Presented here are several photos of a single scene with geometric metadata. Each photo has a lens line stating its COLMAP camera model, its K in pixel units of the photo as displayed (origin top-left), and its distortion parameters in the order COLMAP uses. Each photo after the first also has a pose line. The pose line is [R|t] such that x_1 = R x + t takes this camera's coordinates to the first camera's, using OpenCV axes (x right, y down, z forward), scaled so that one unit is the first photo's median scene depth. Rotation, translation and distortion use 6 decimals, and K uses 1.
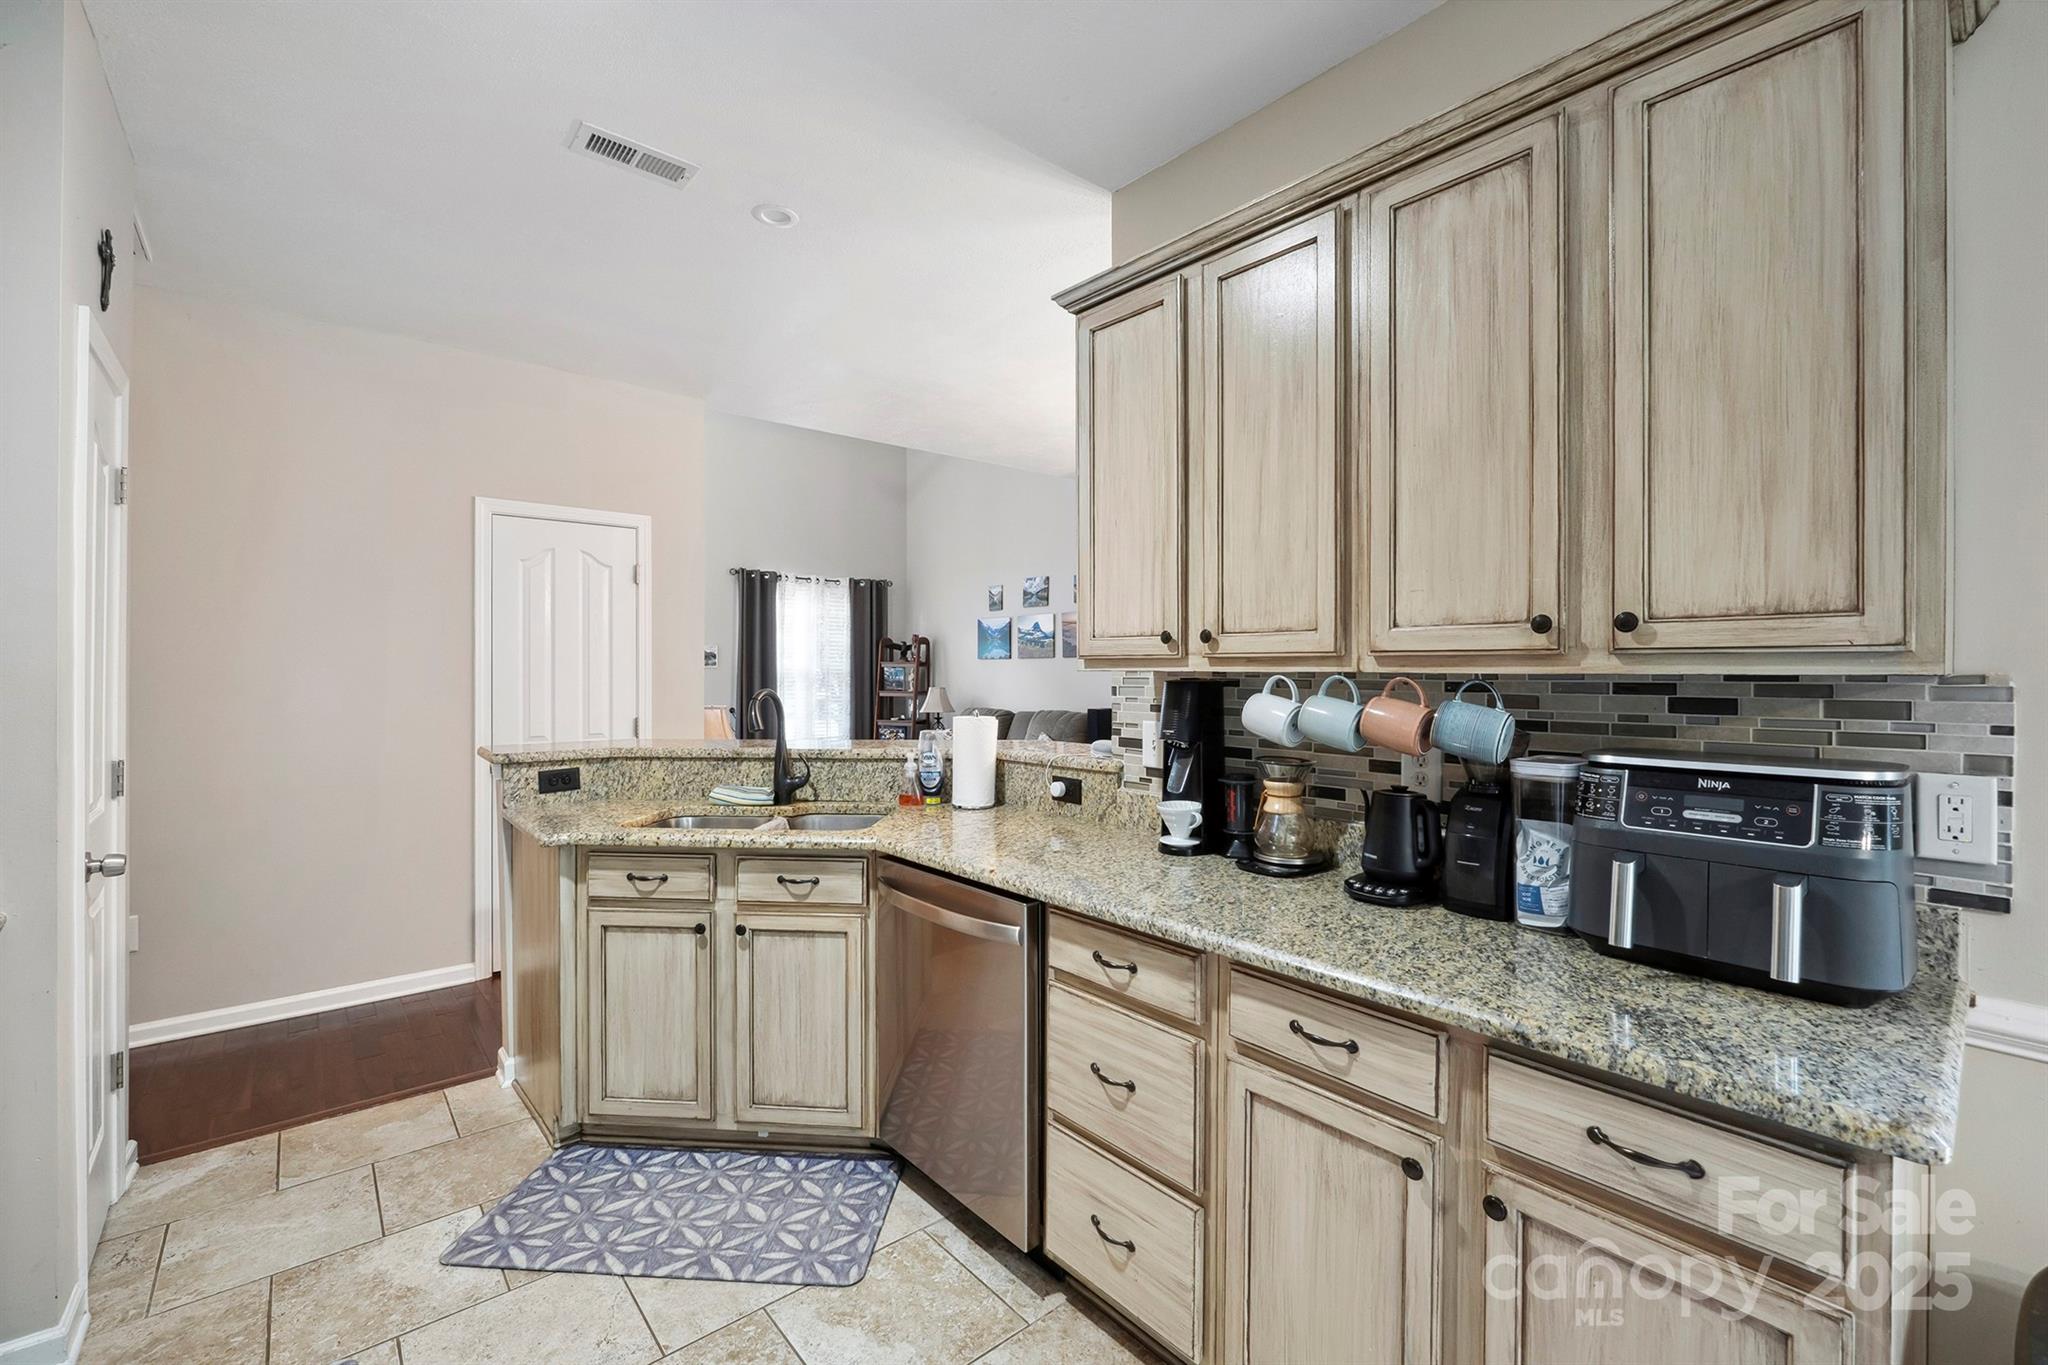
lens RADIAL K [[863.7, 0, 1029.8], [0, 863.7, 674.6], [0, 0, 1]] dist [-0.007295, -0.001113]
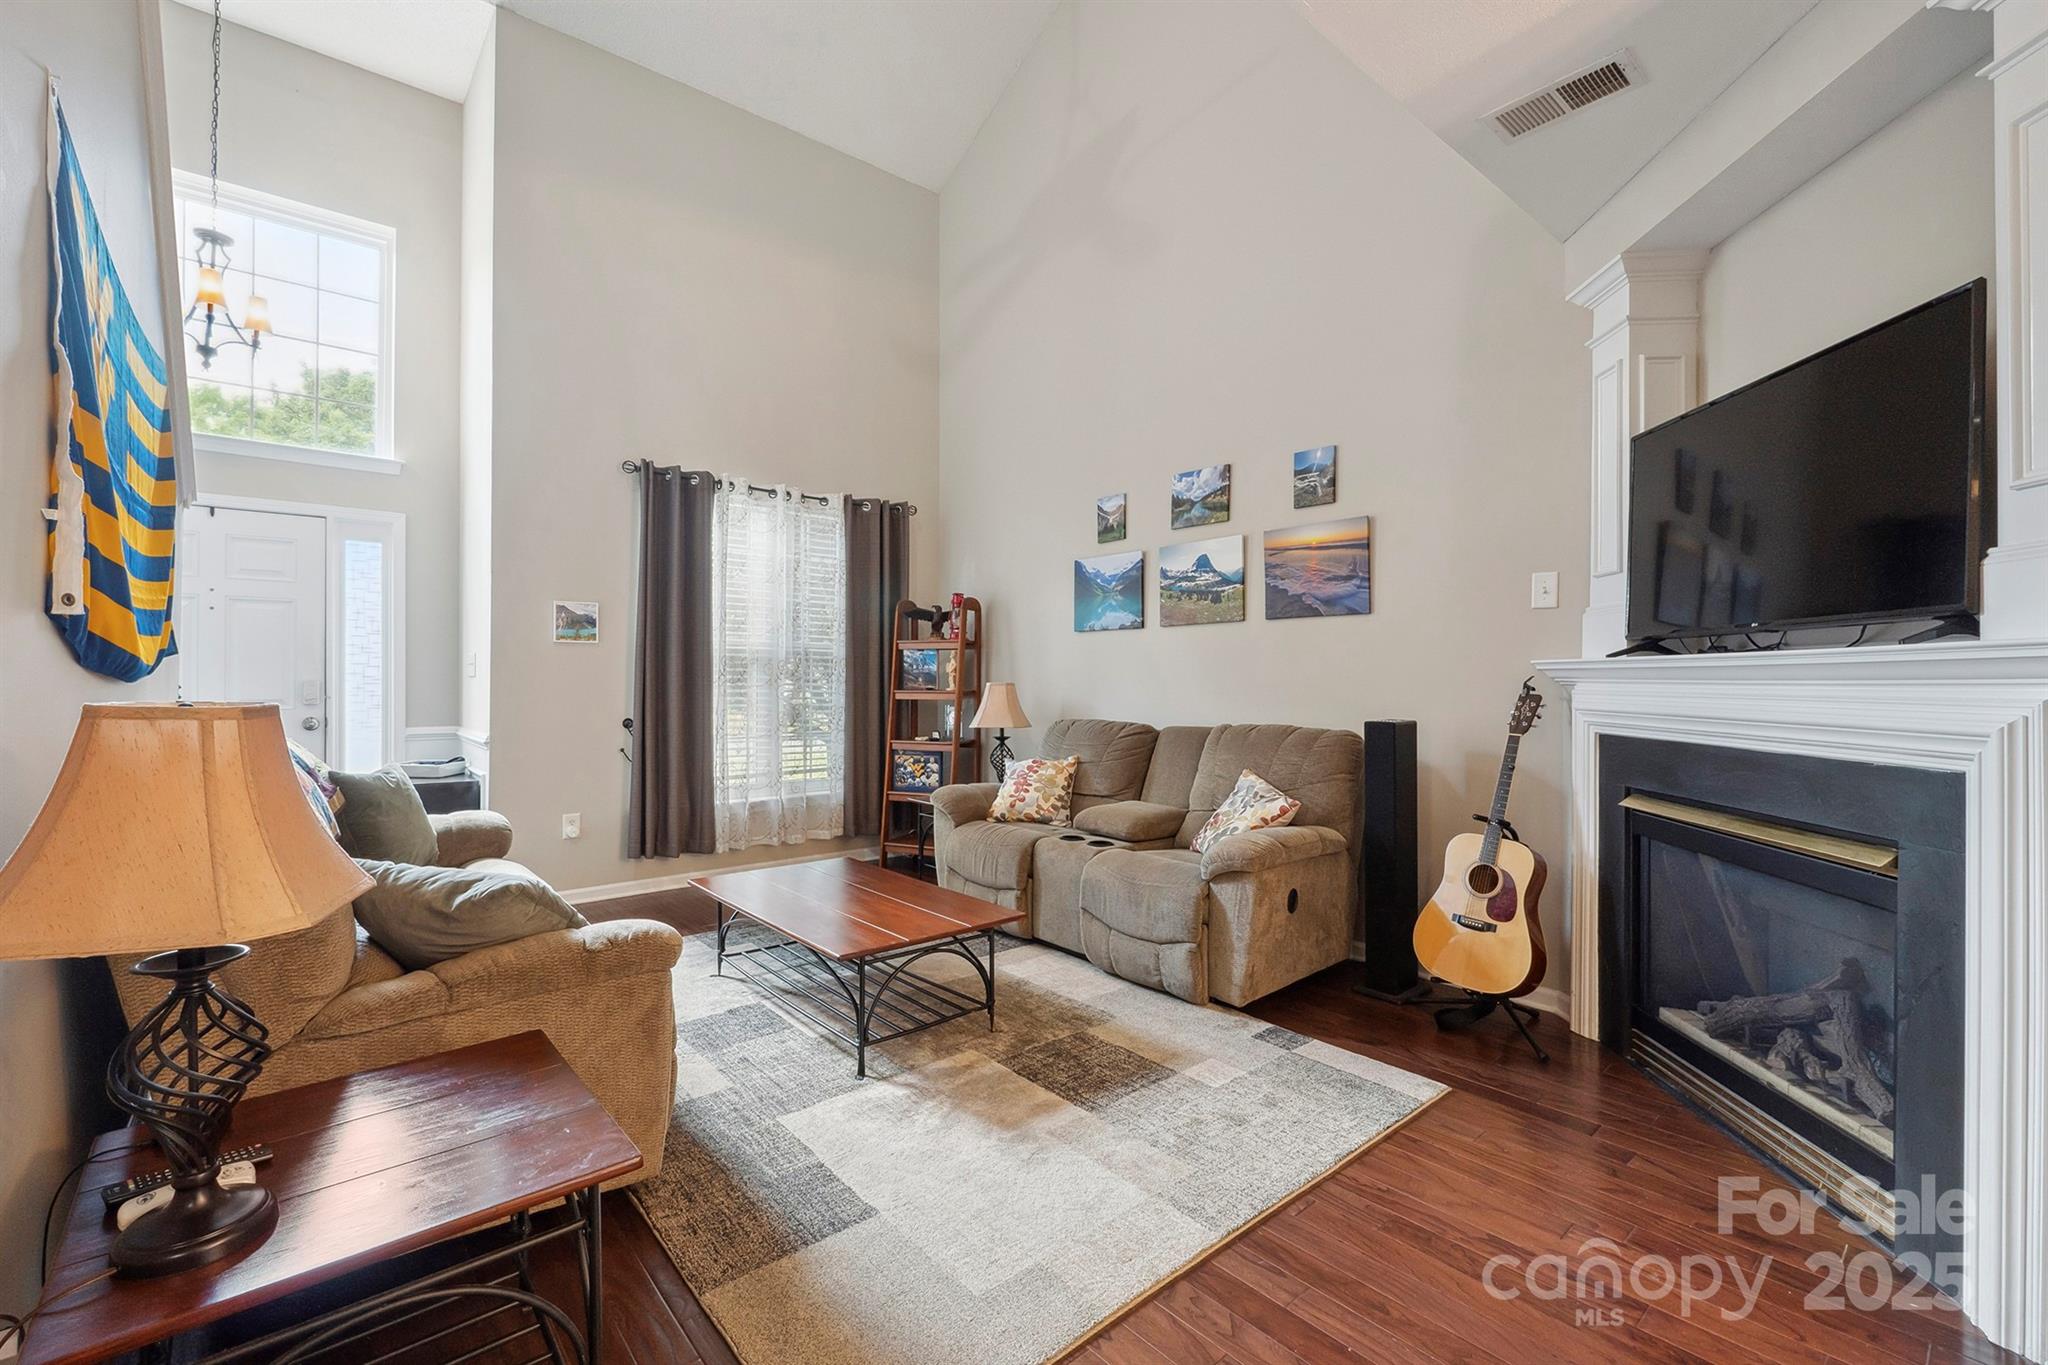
lens RADIAL K [[863.7, 0, 1017.6], [0, 863.7, 683.5], [0, 0, 1]] dist [-0.007295, -0.001113]
pose [[0.999916, 0.004570, -0.012122, -0.086944], [-0.004667, 0.999957, -0.007997, 0.019043], [0.012085, 0.008053, 0.999895, 0.432645]]
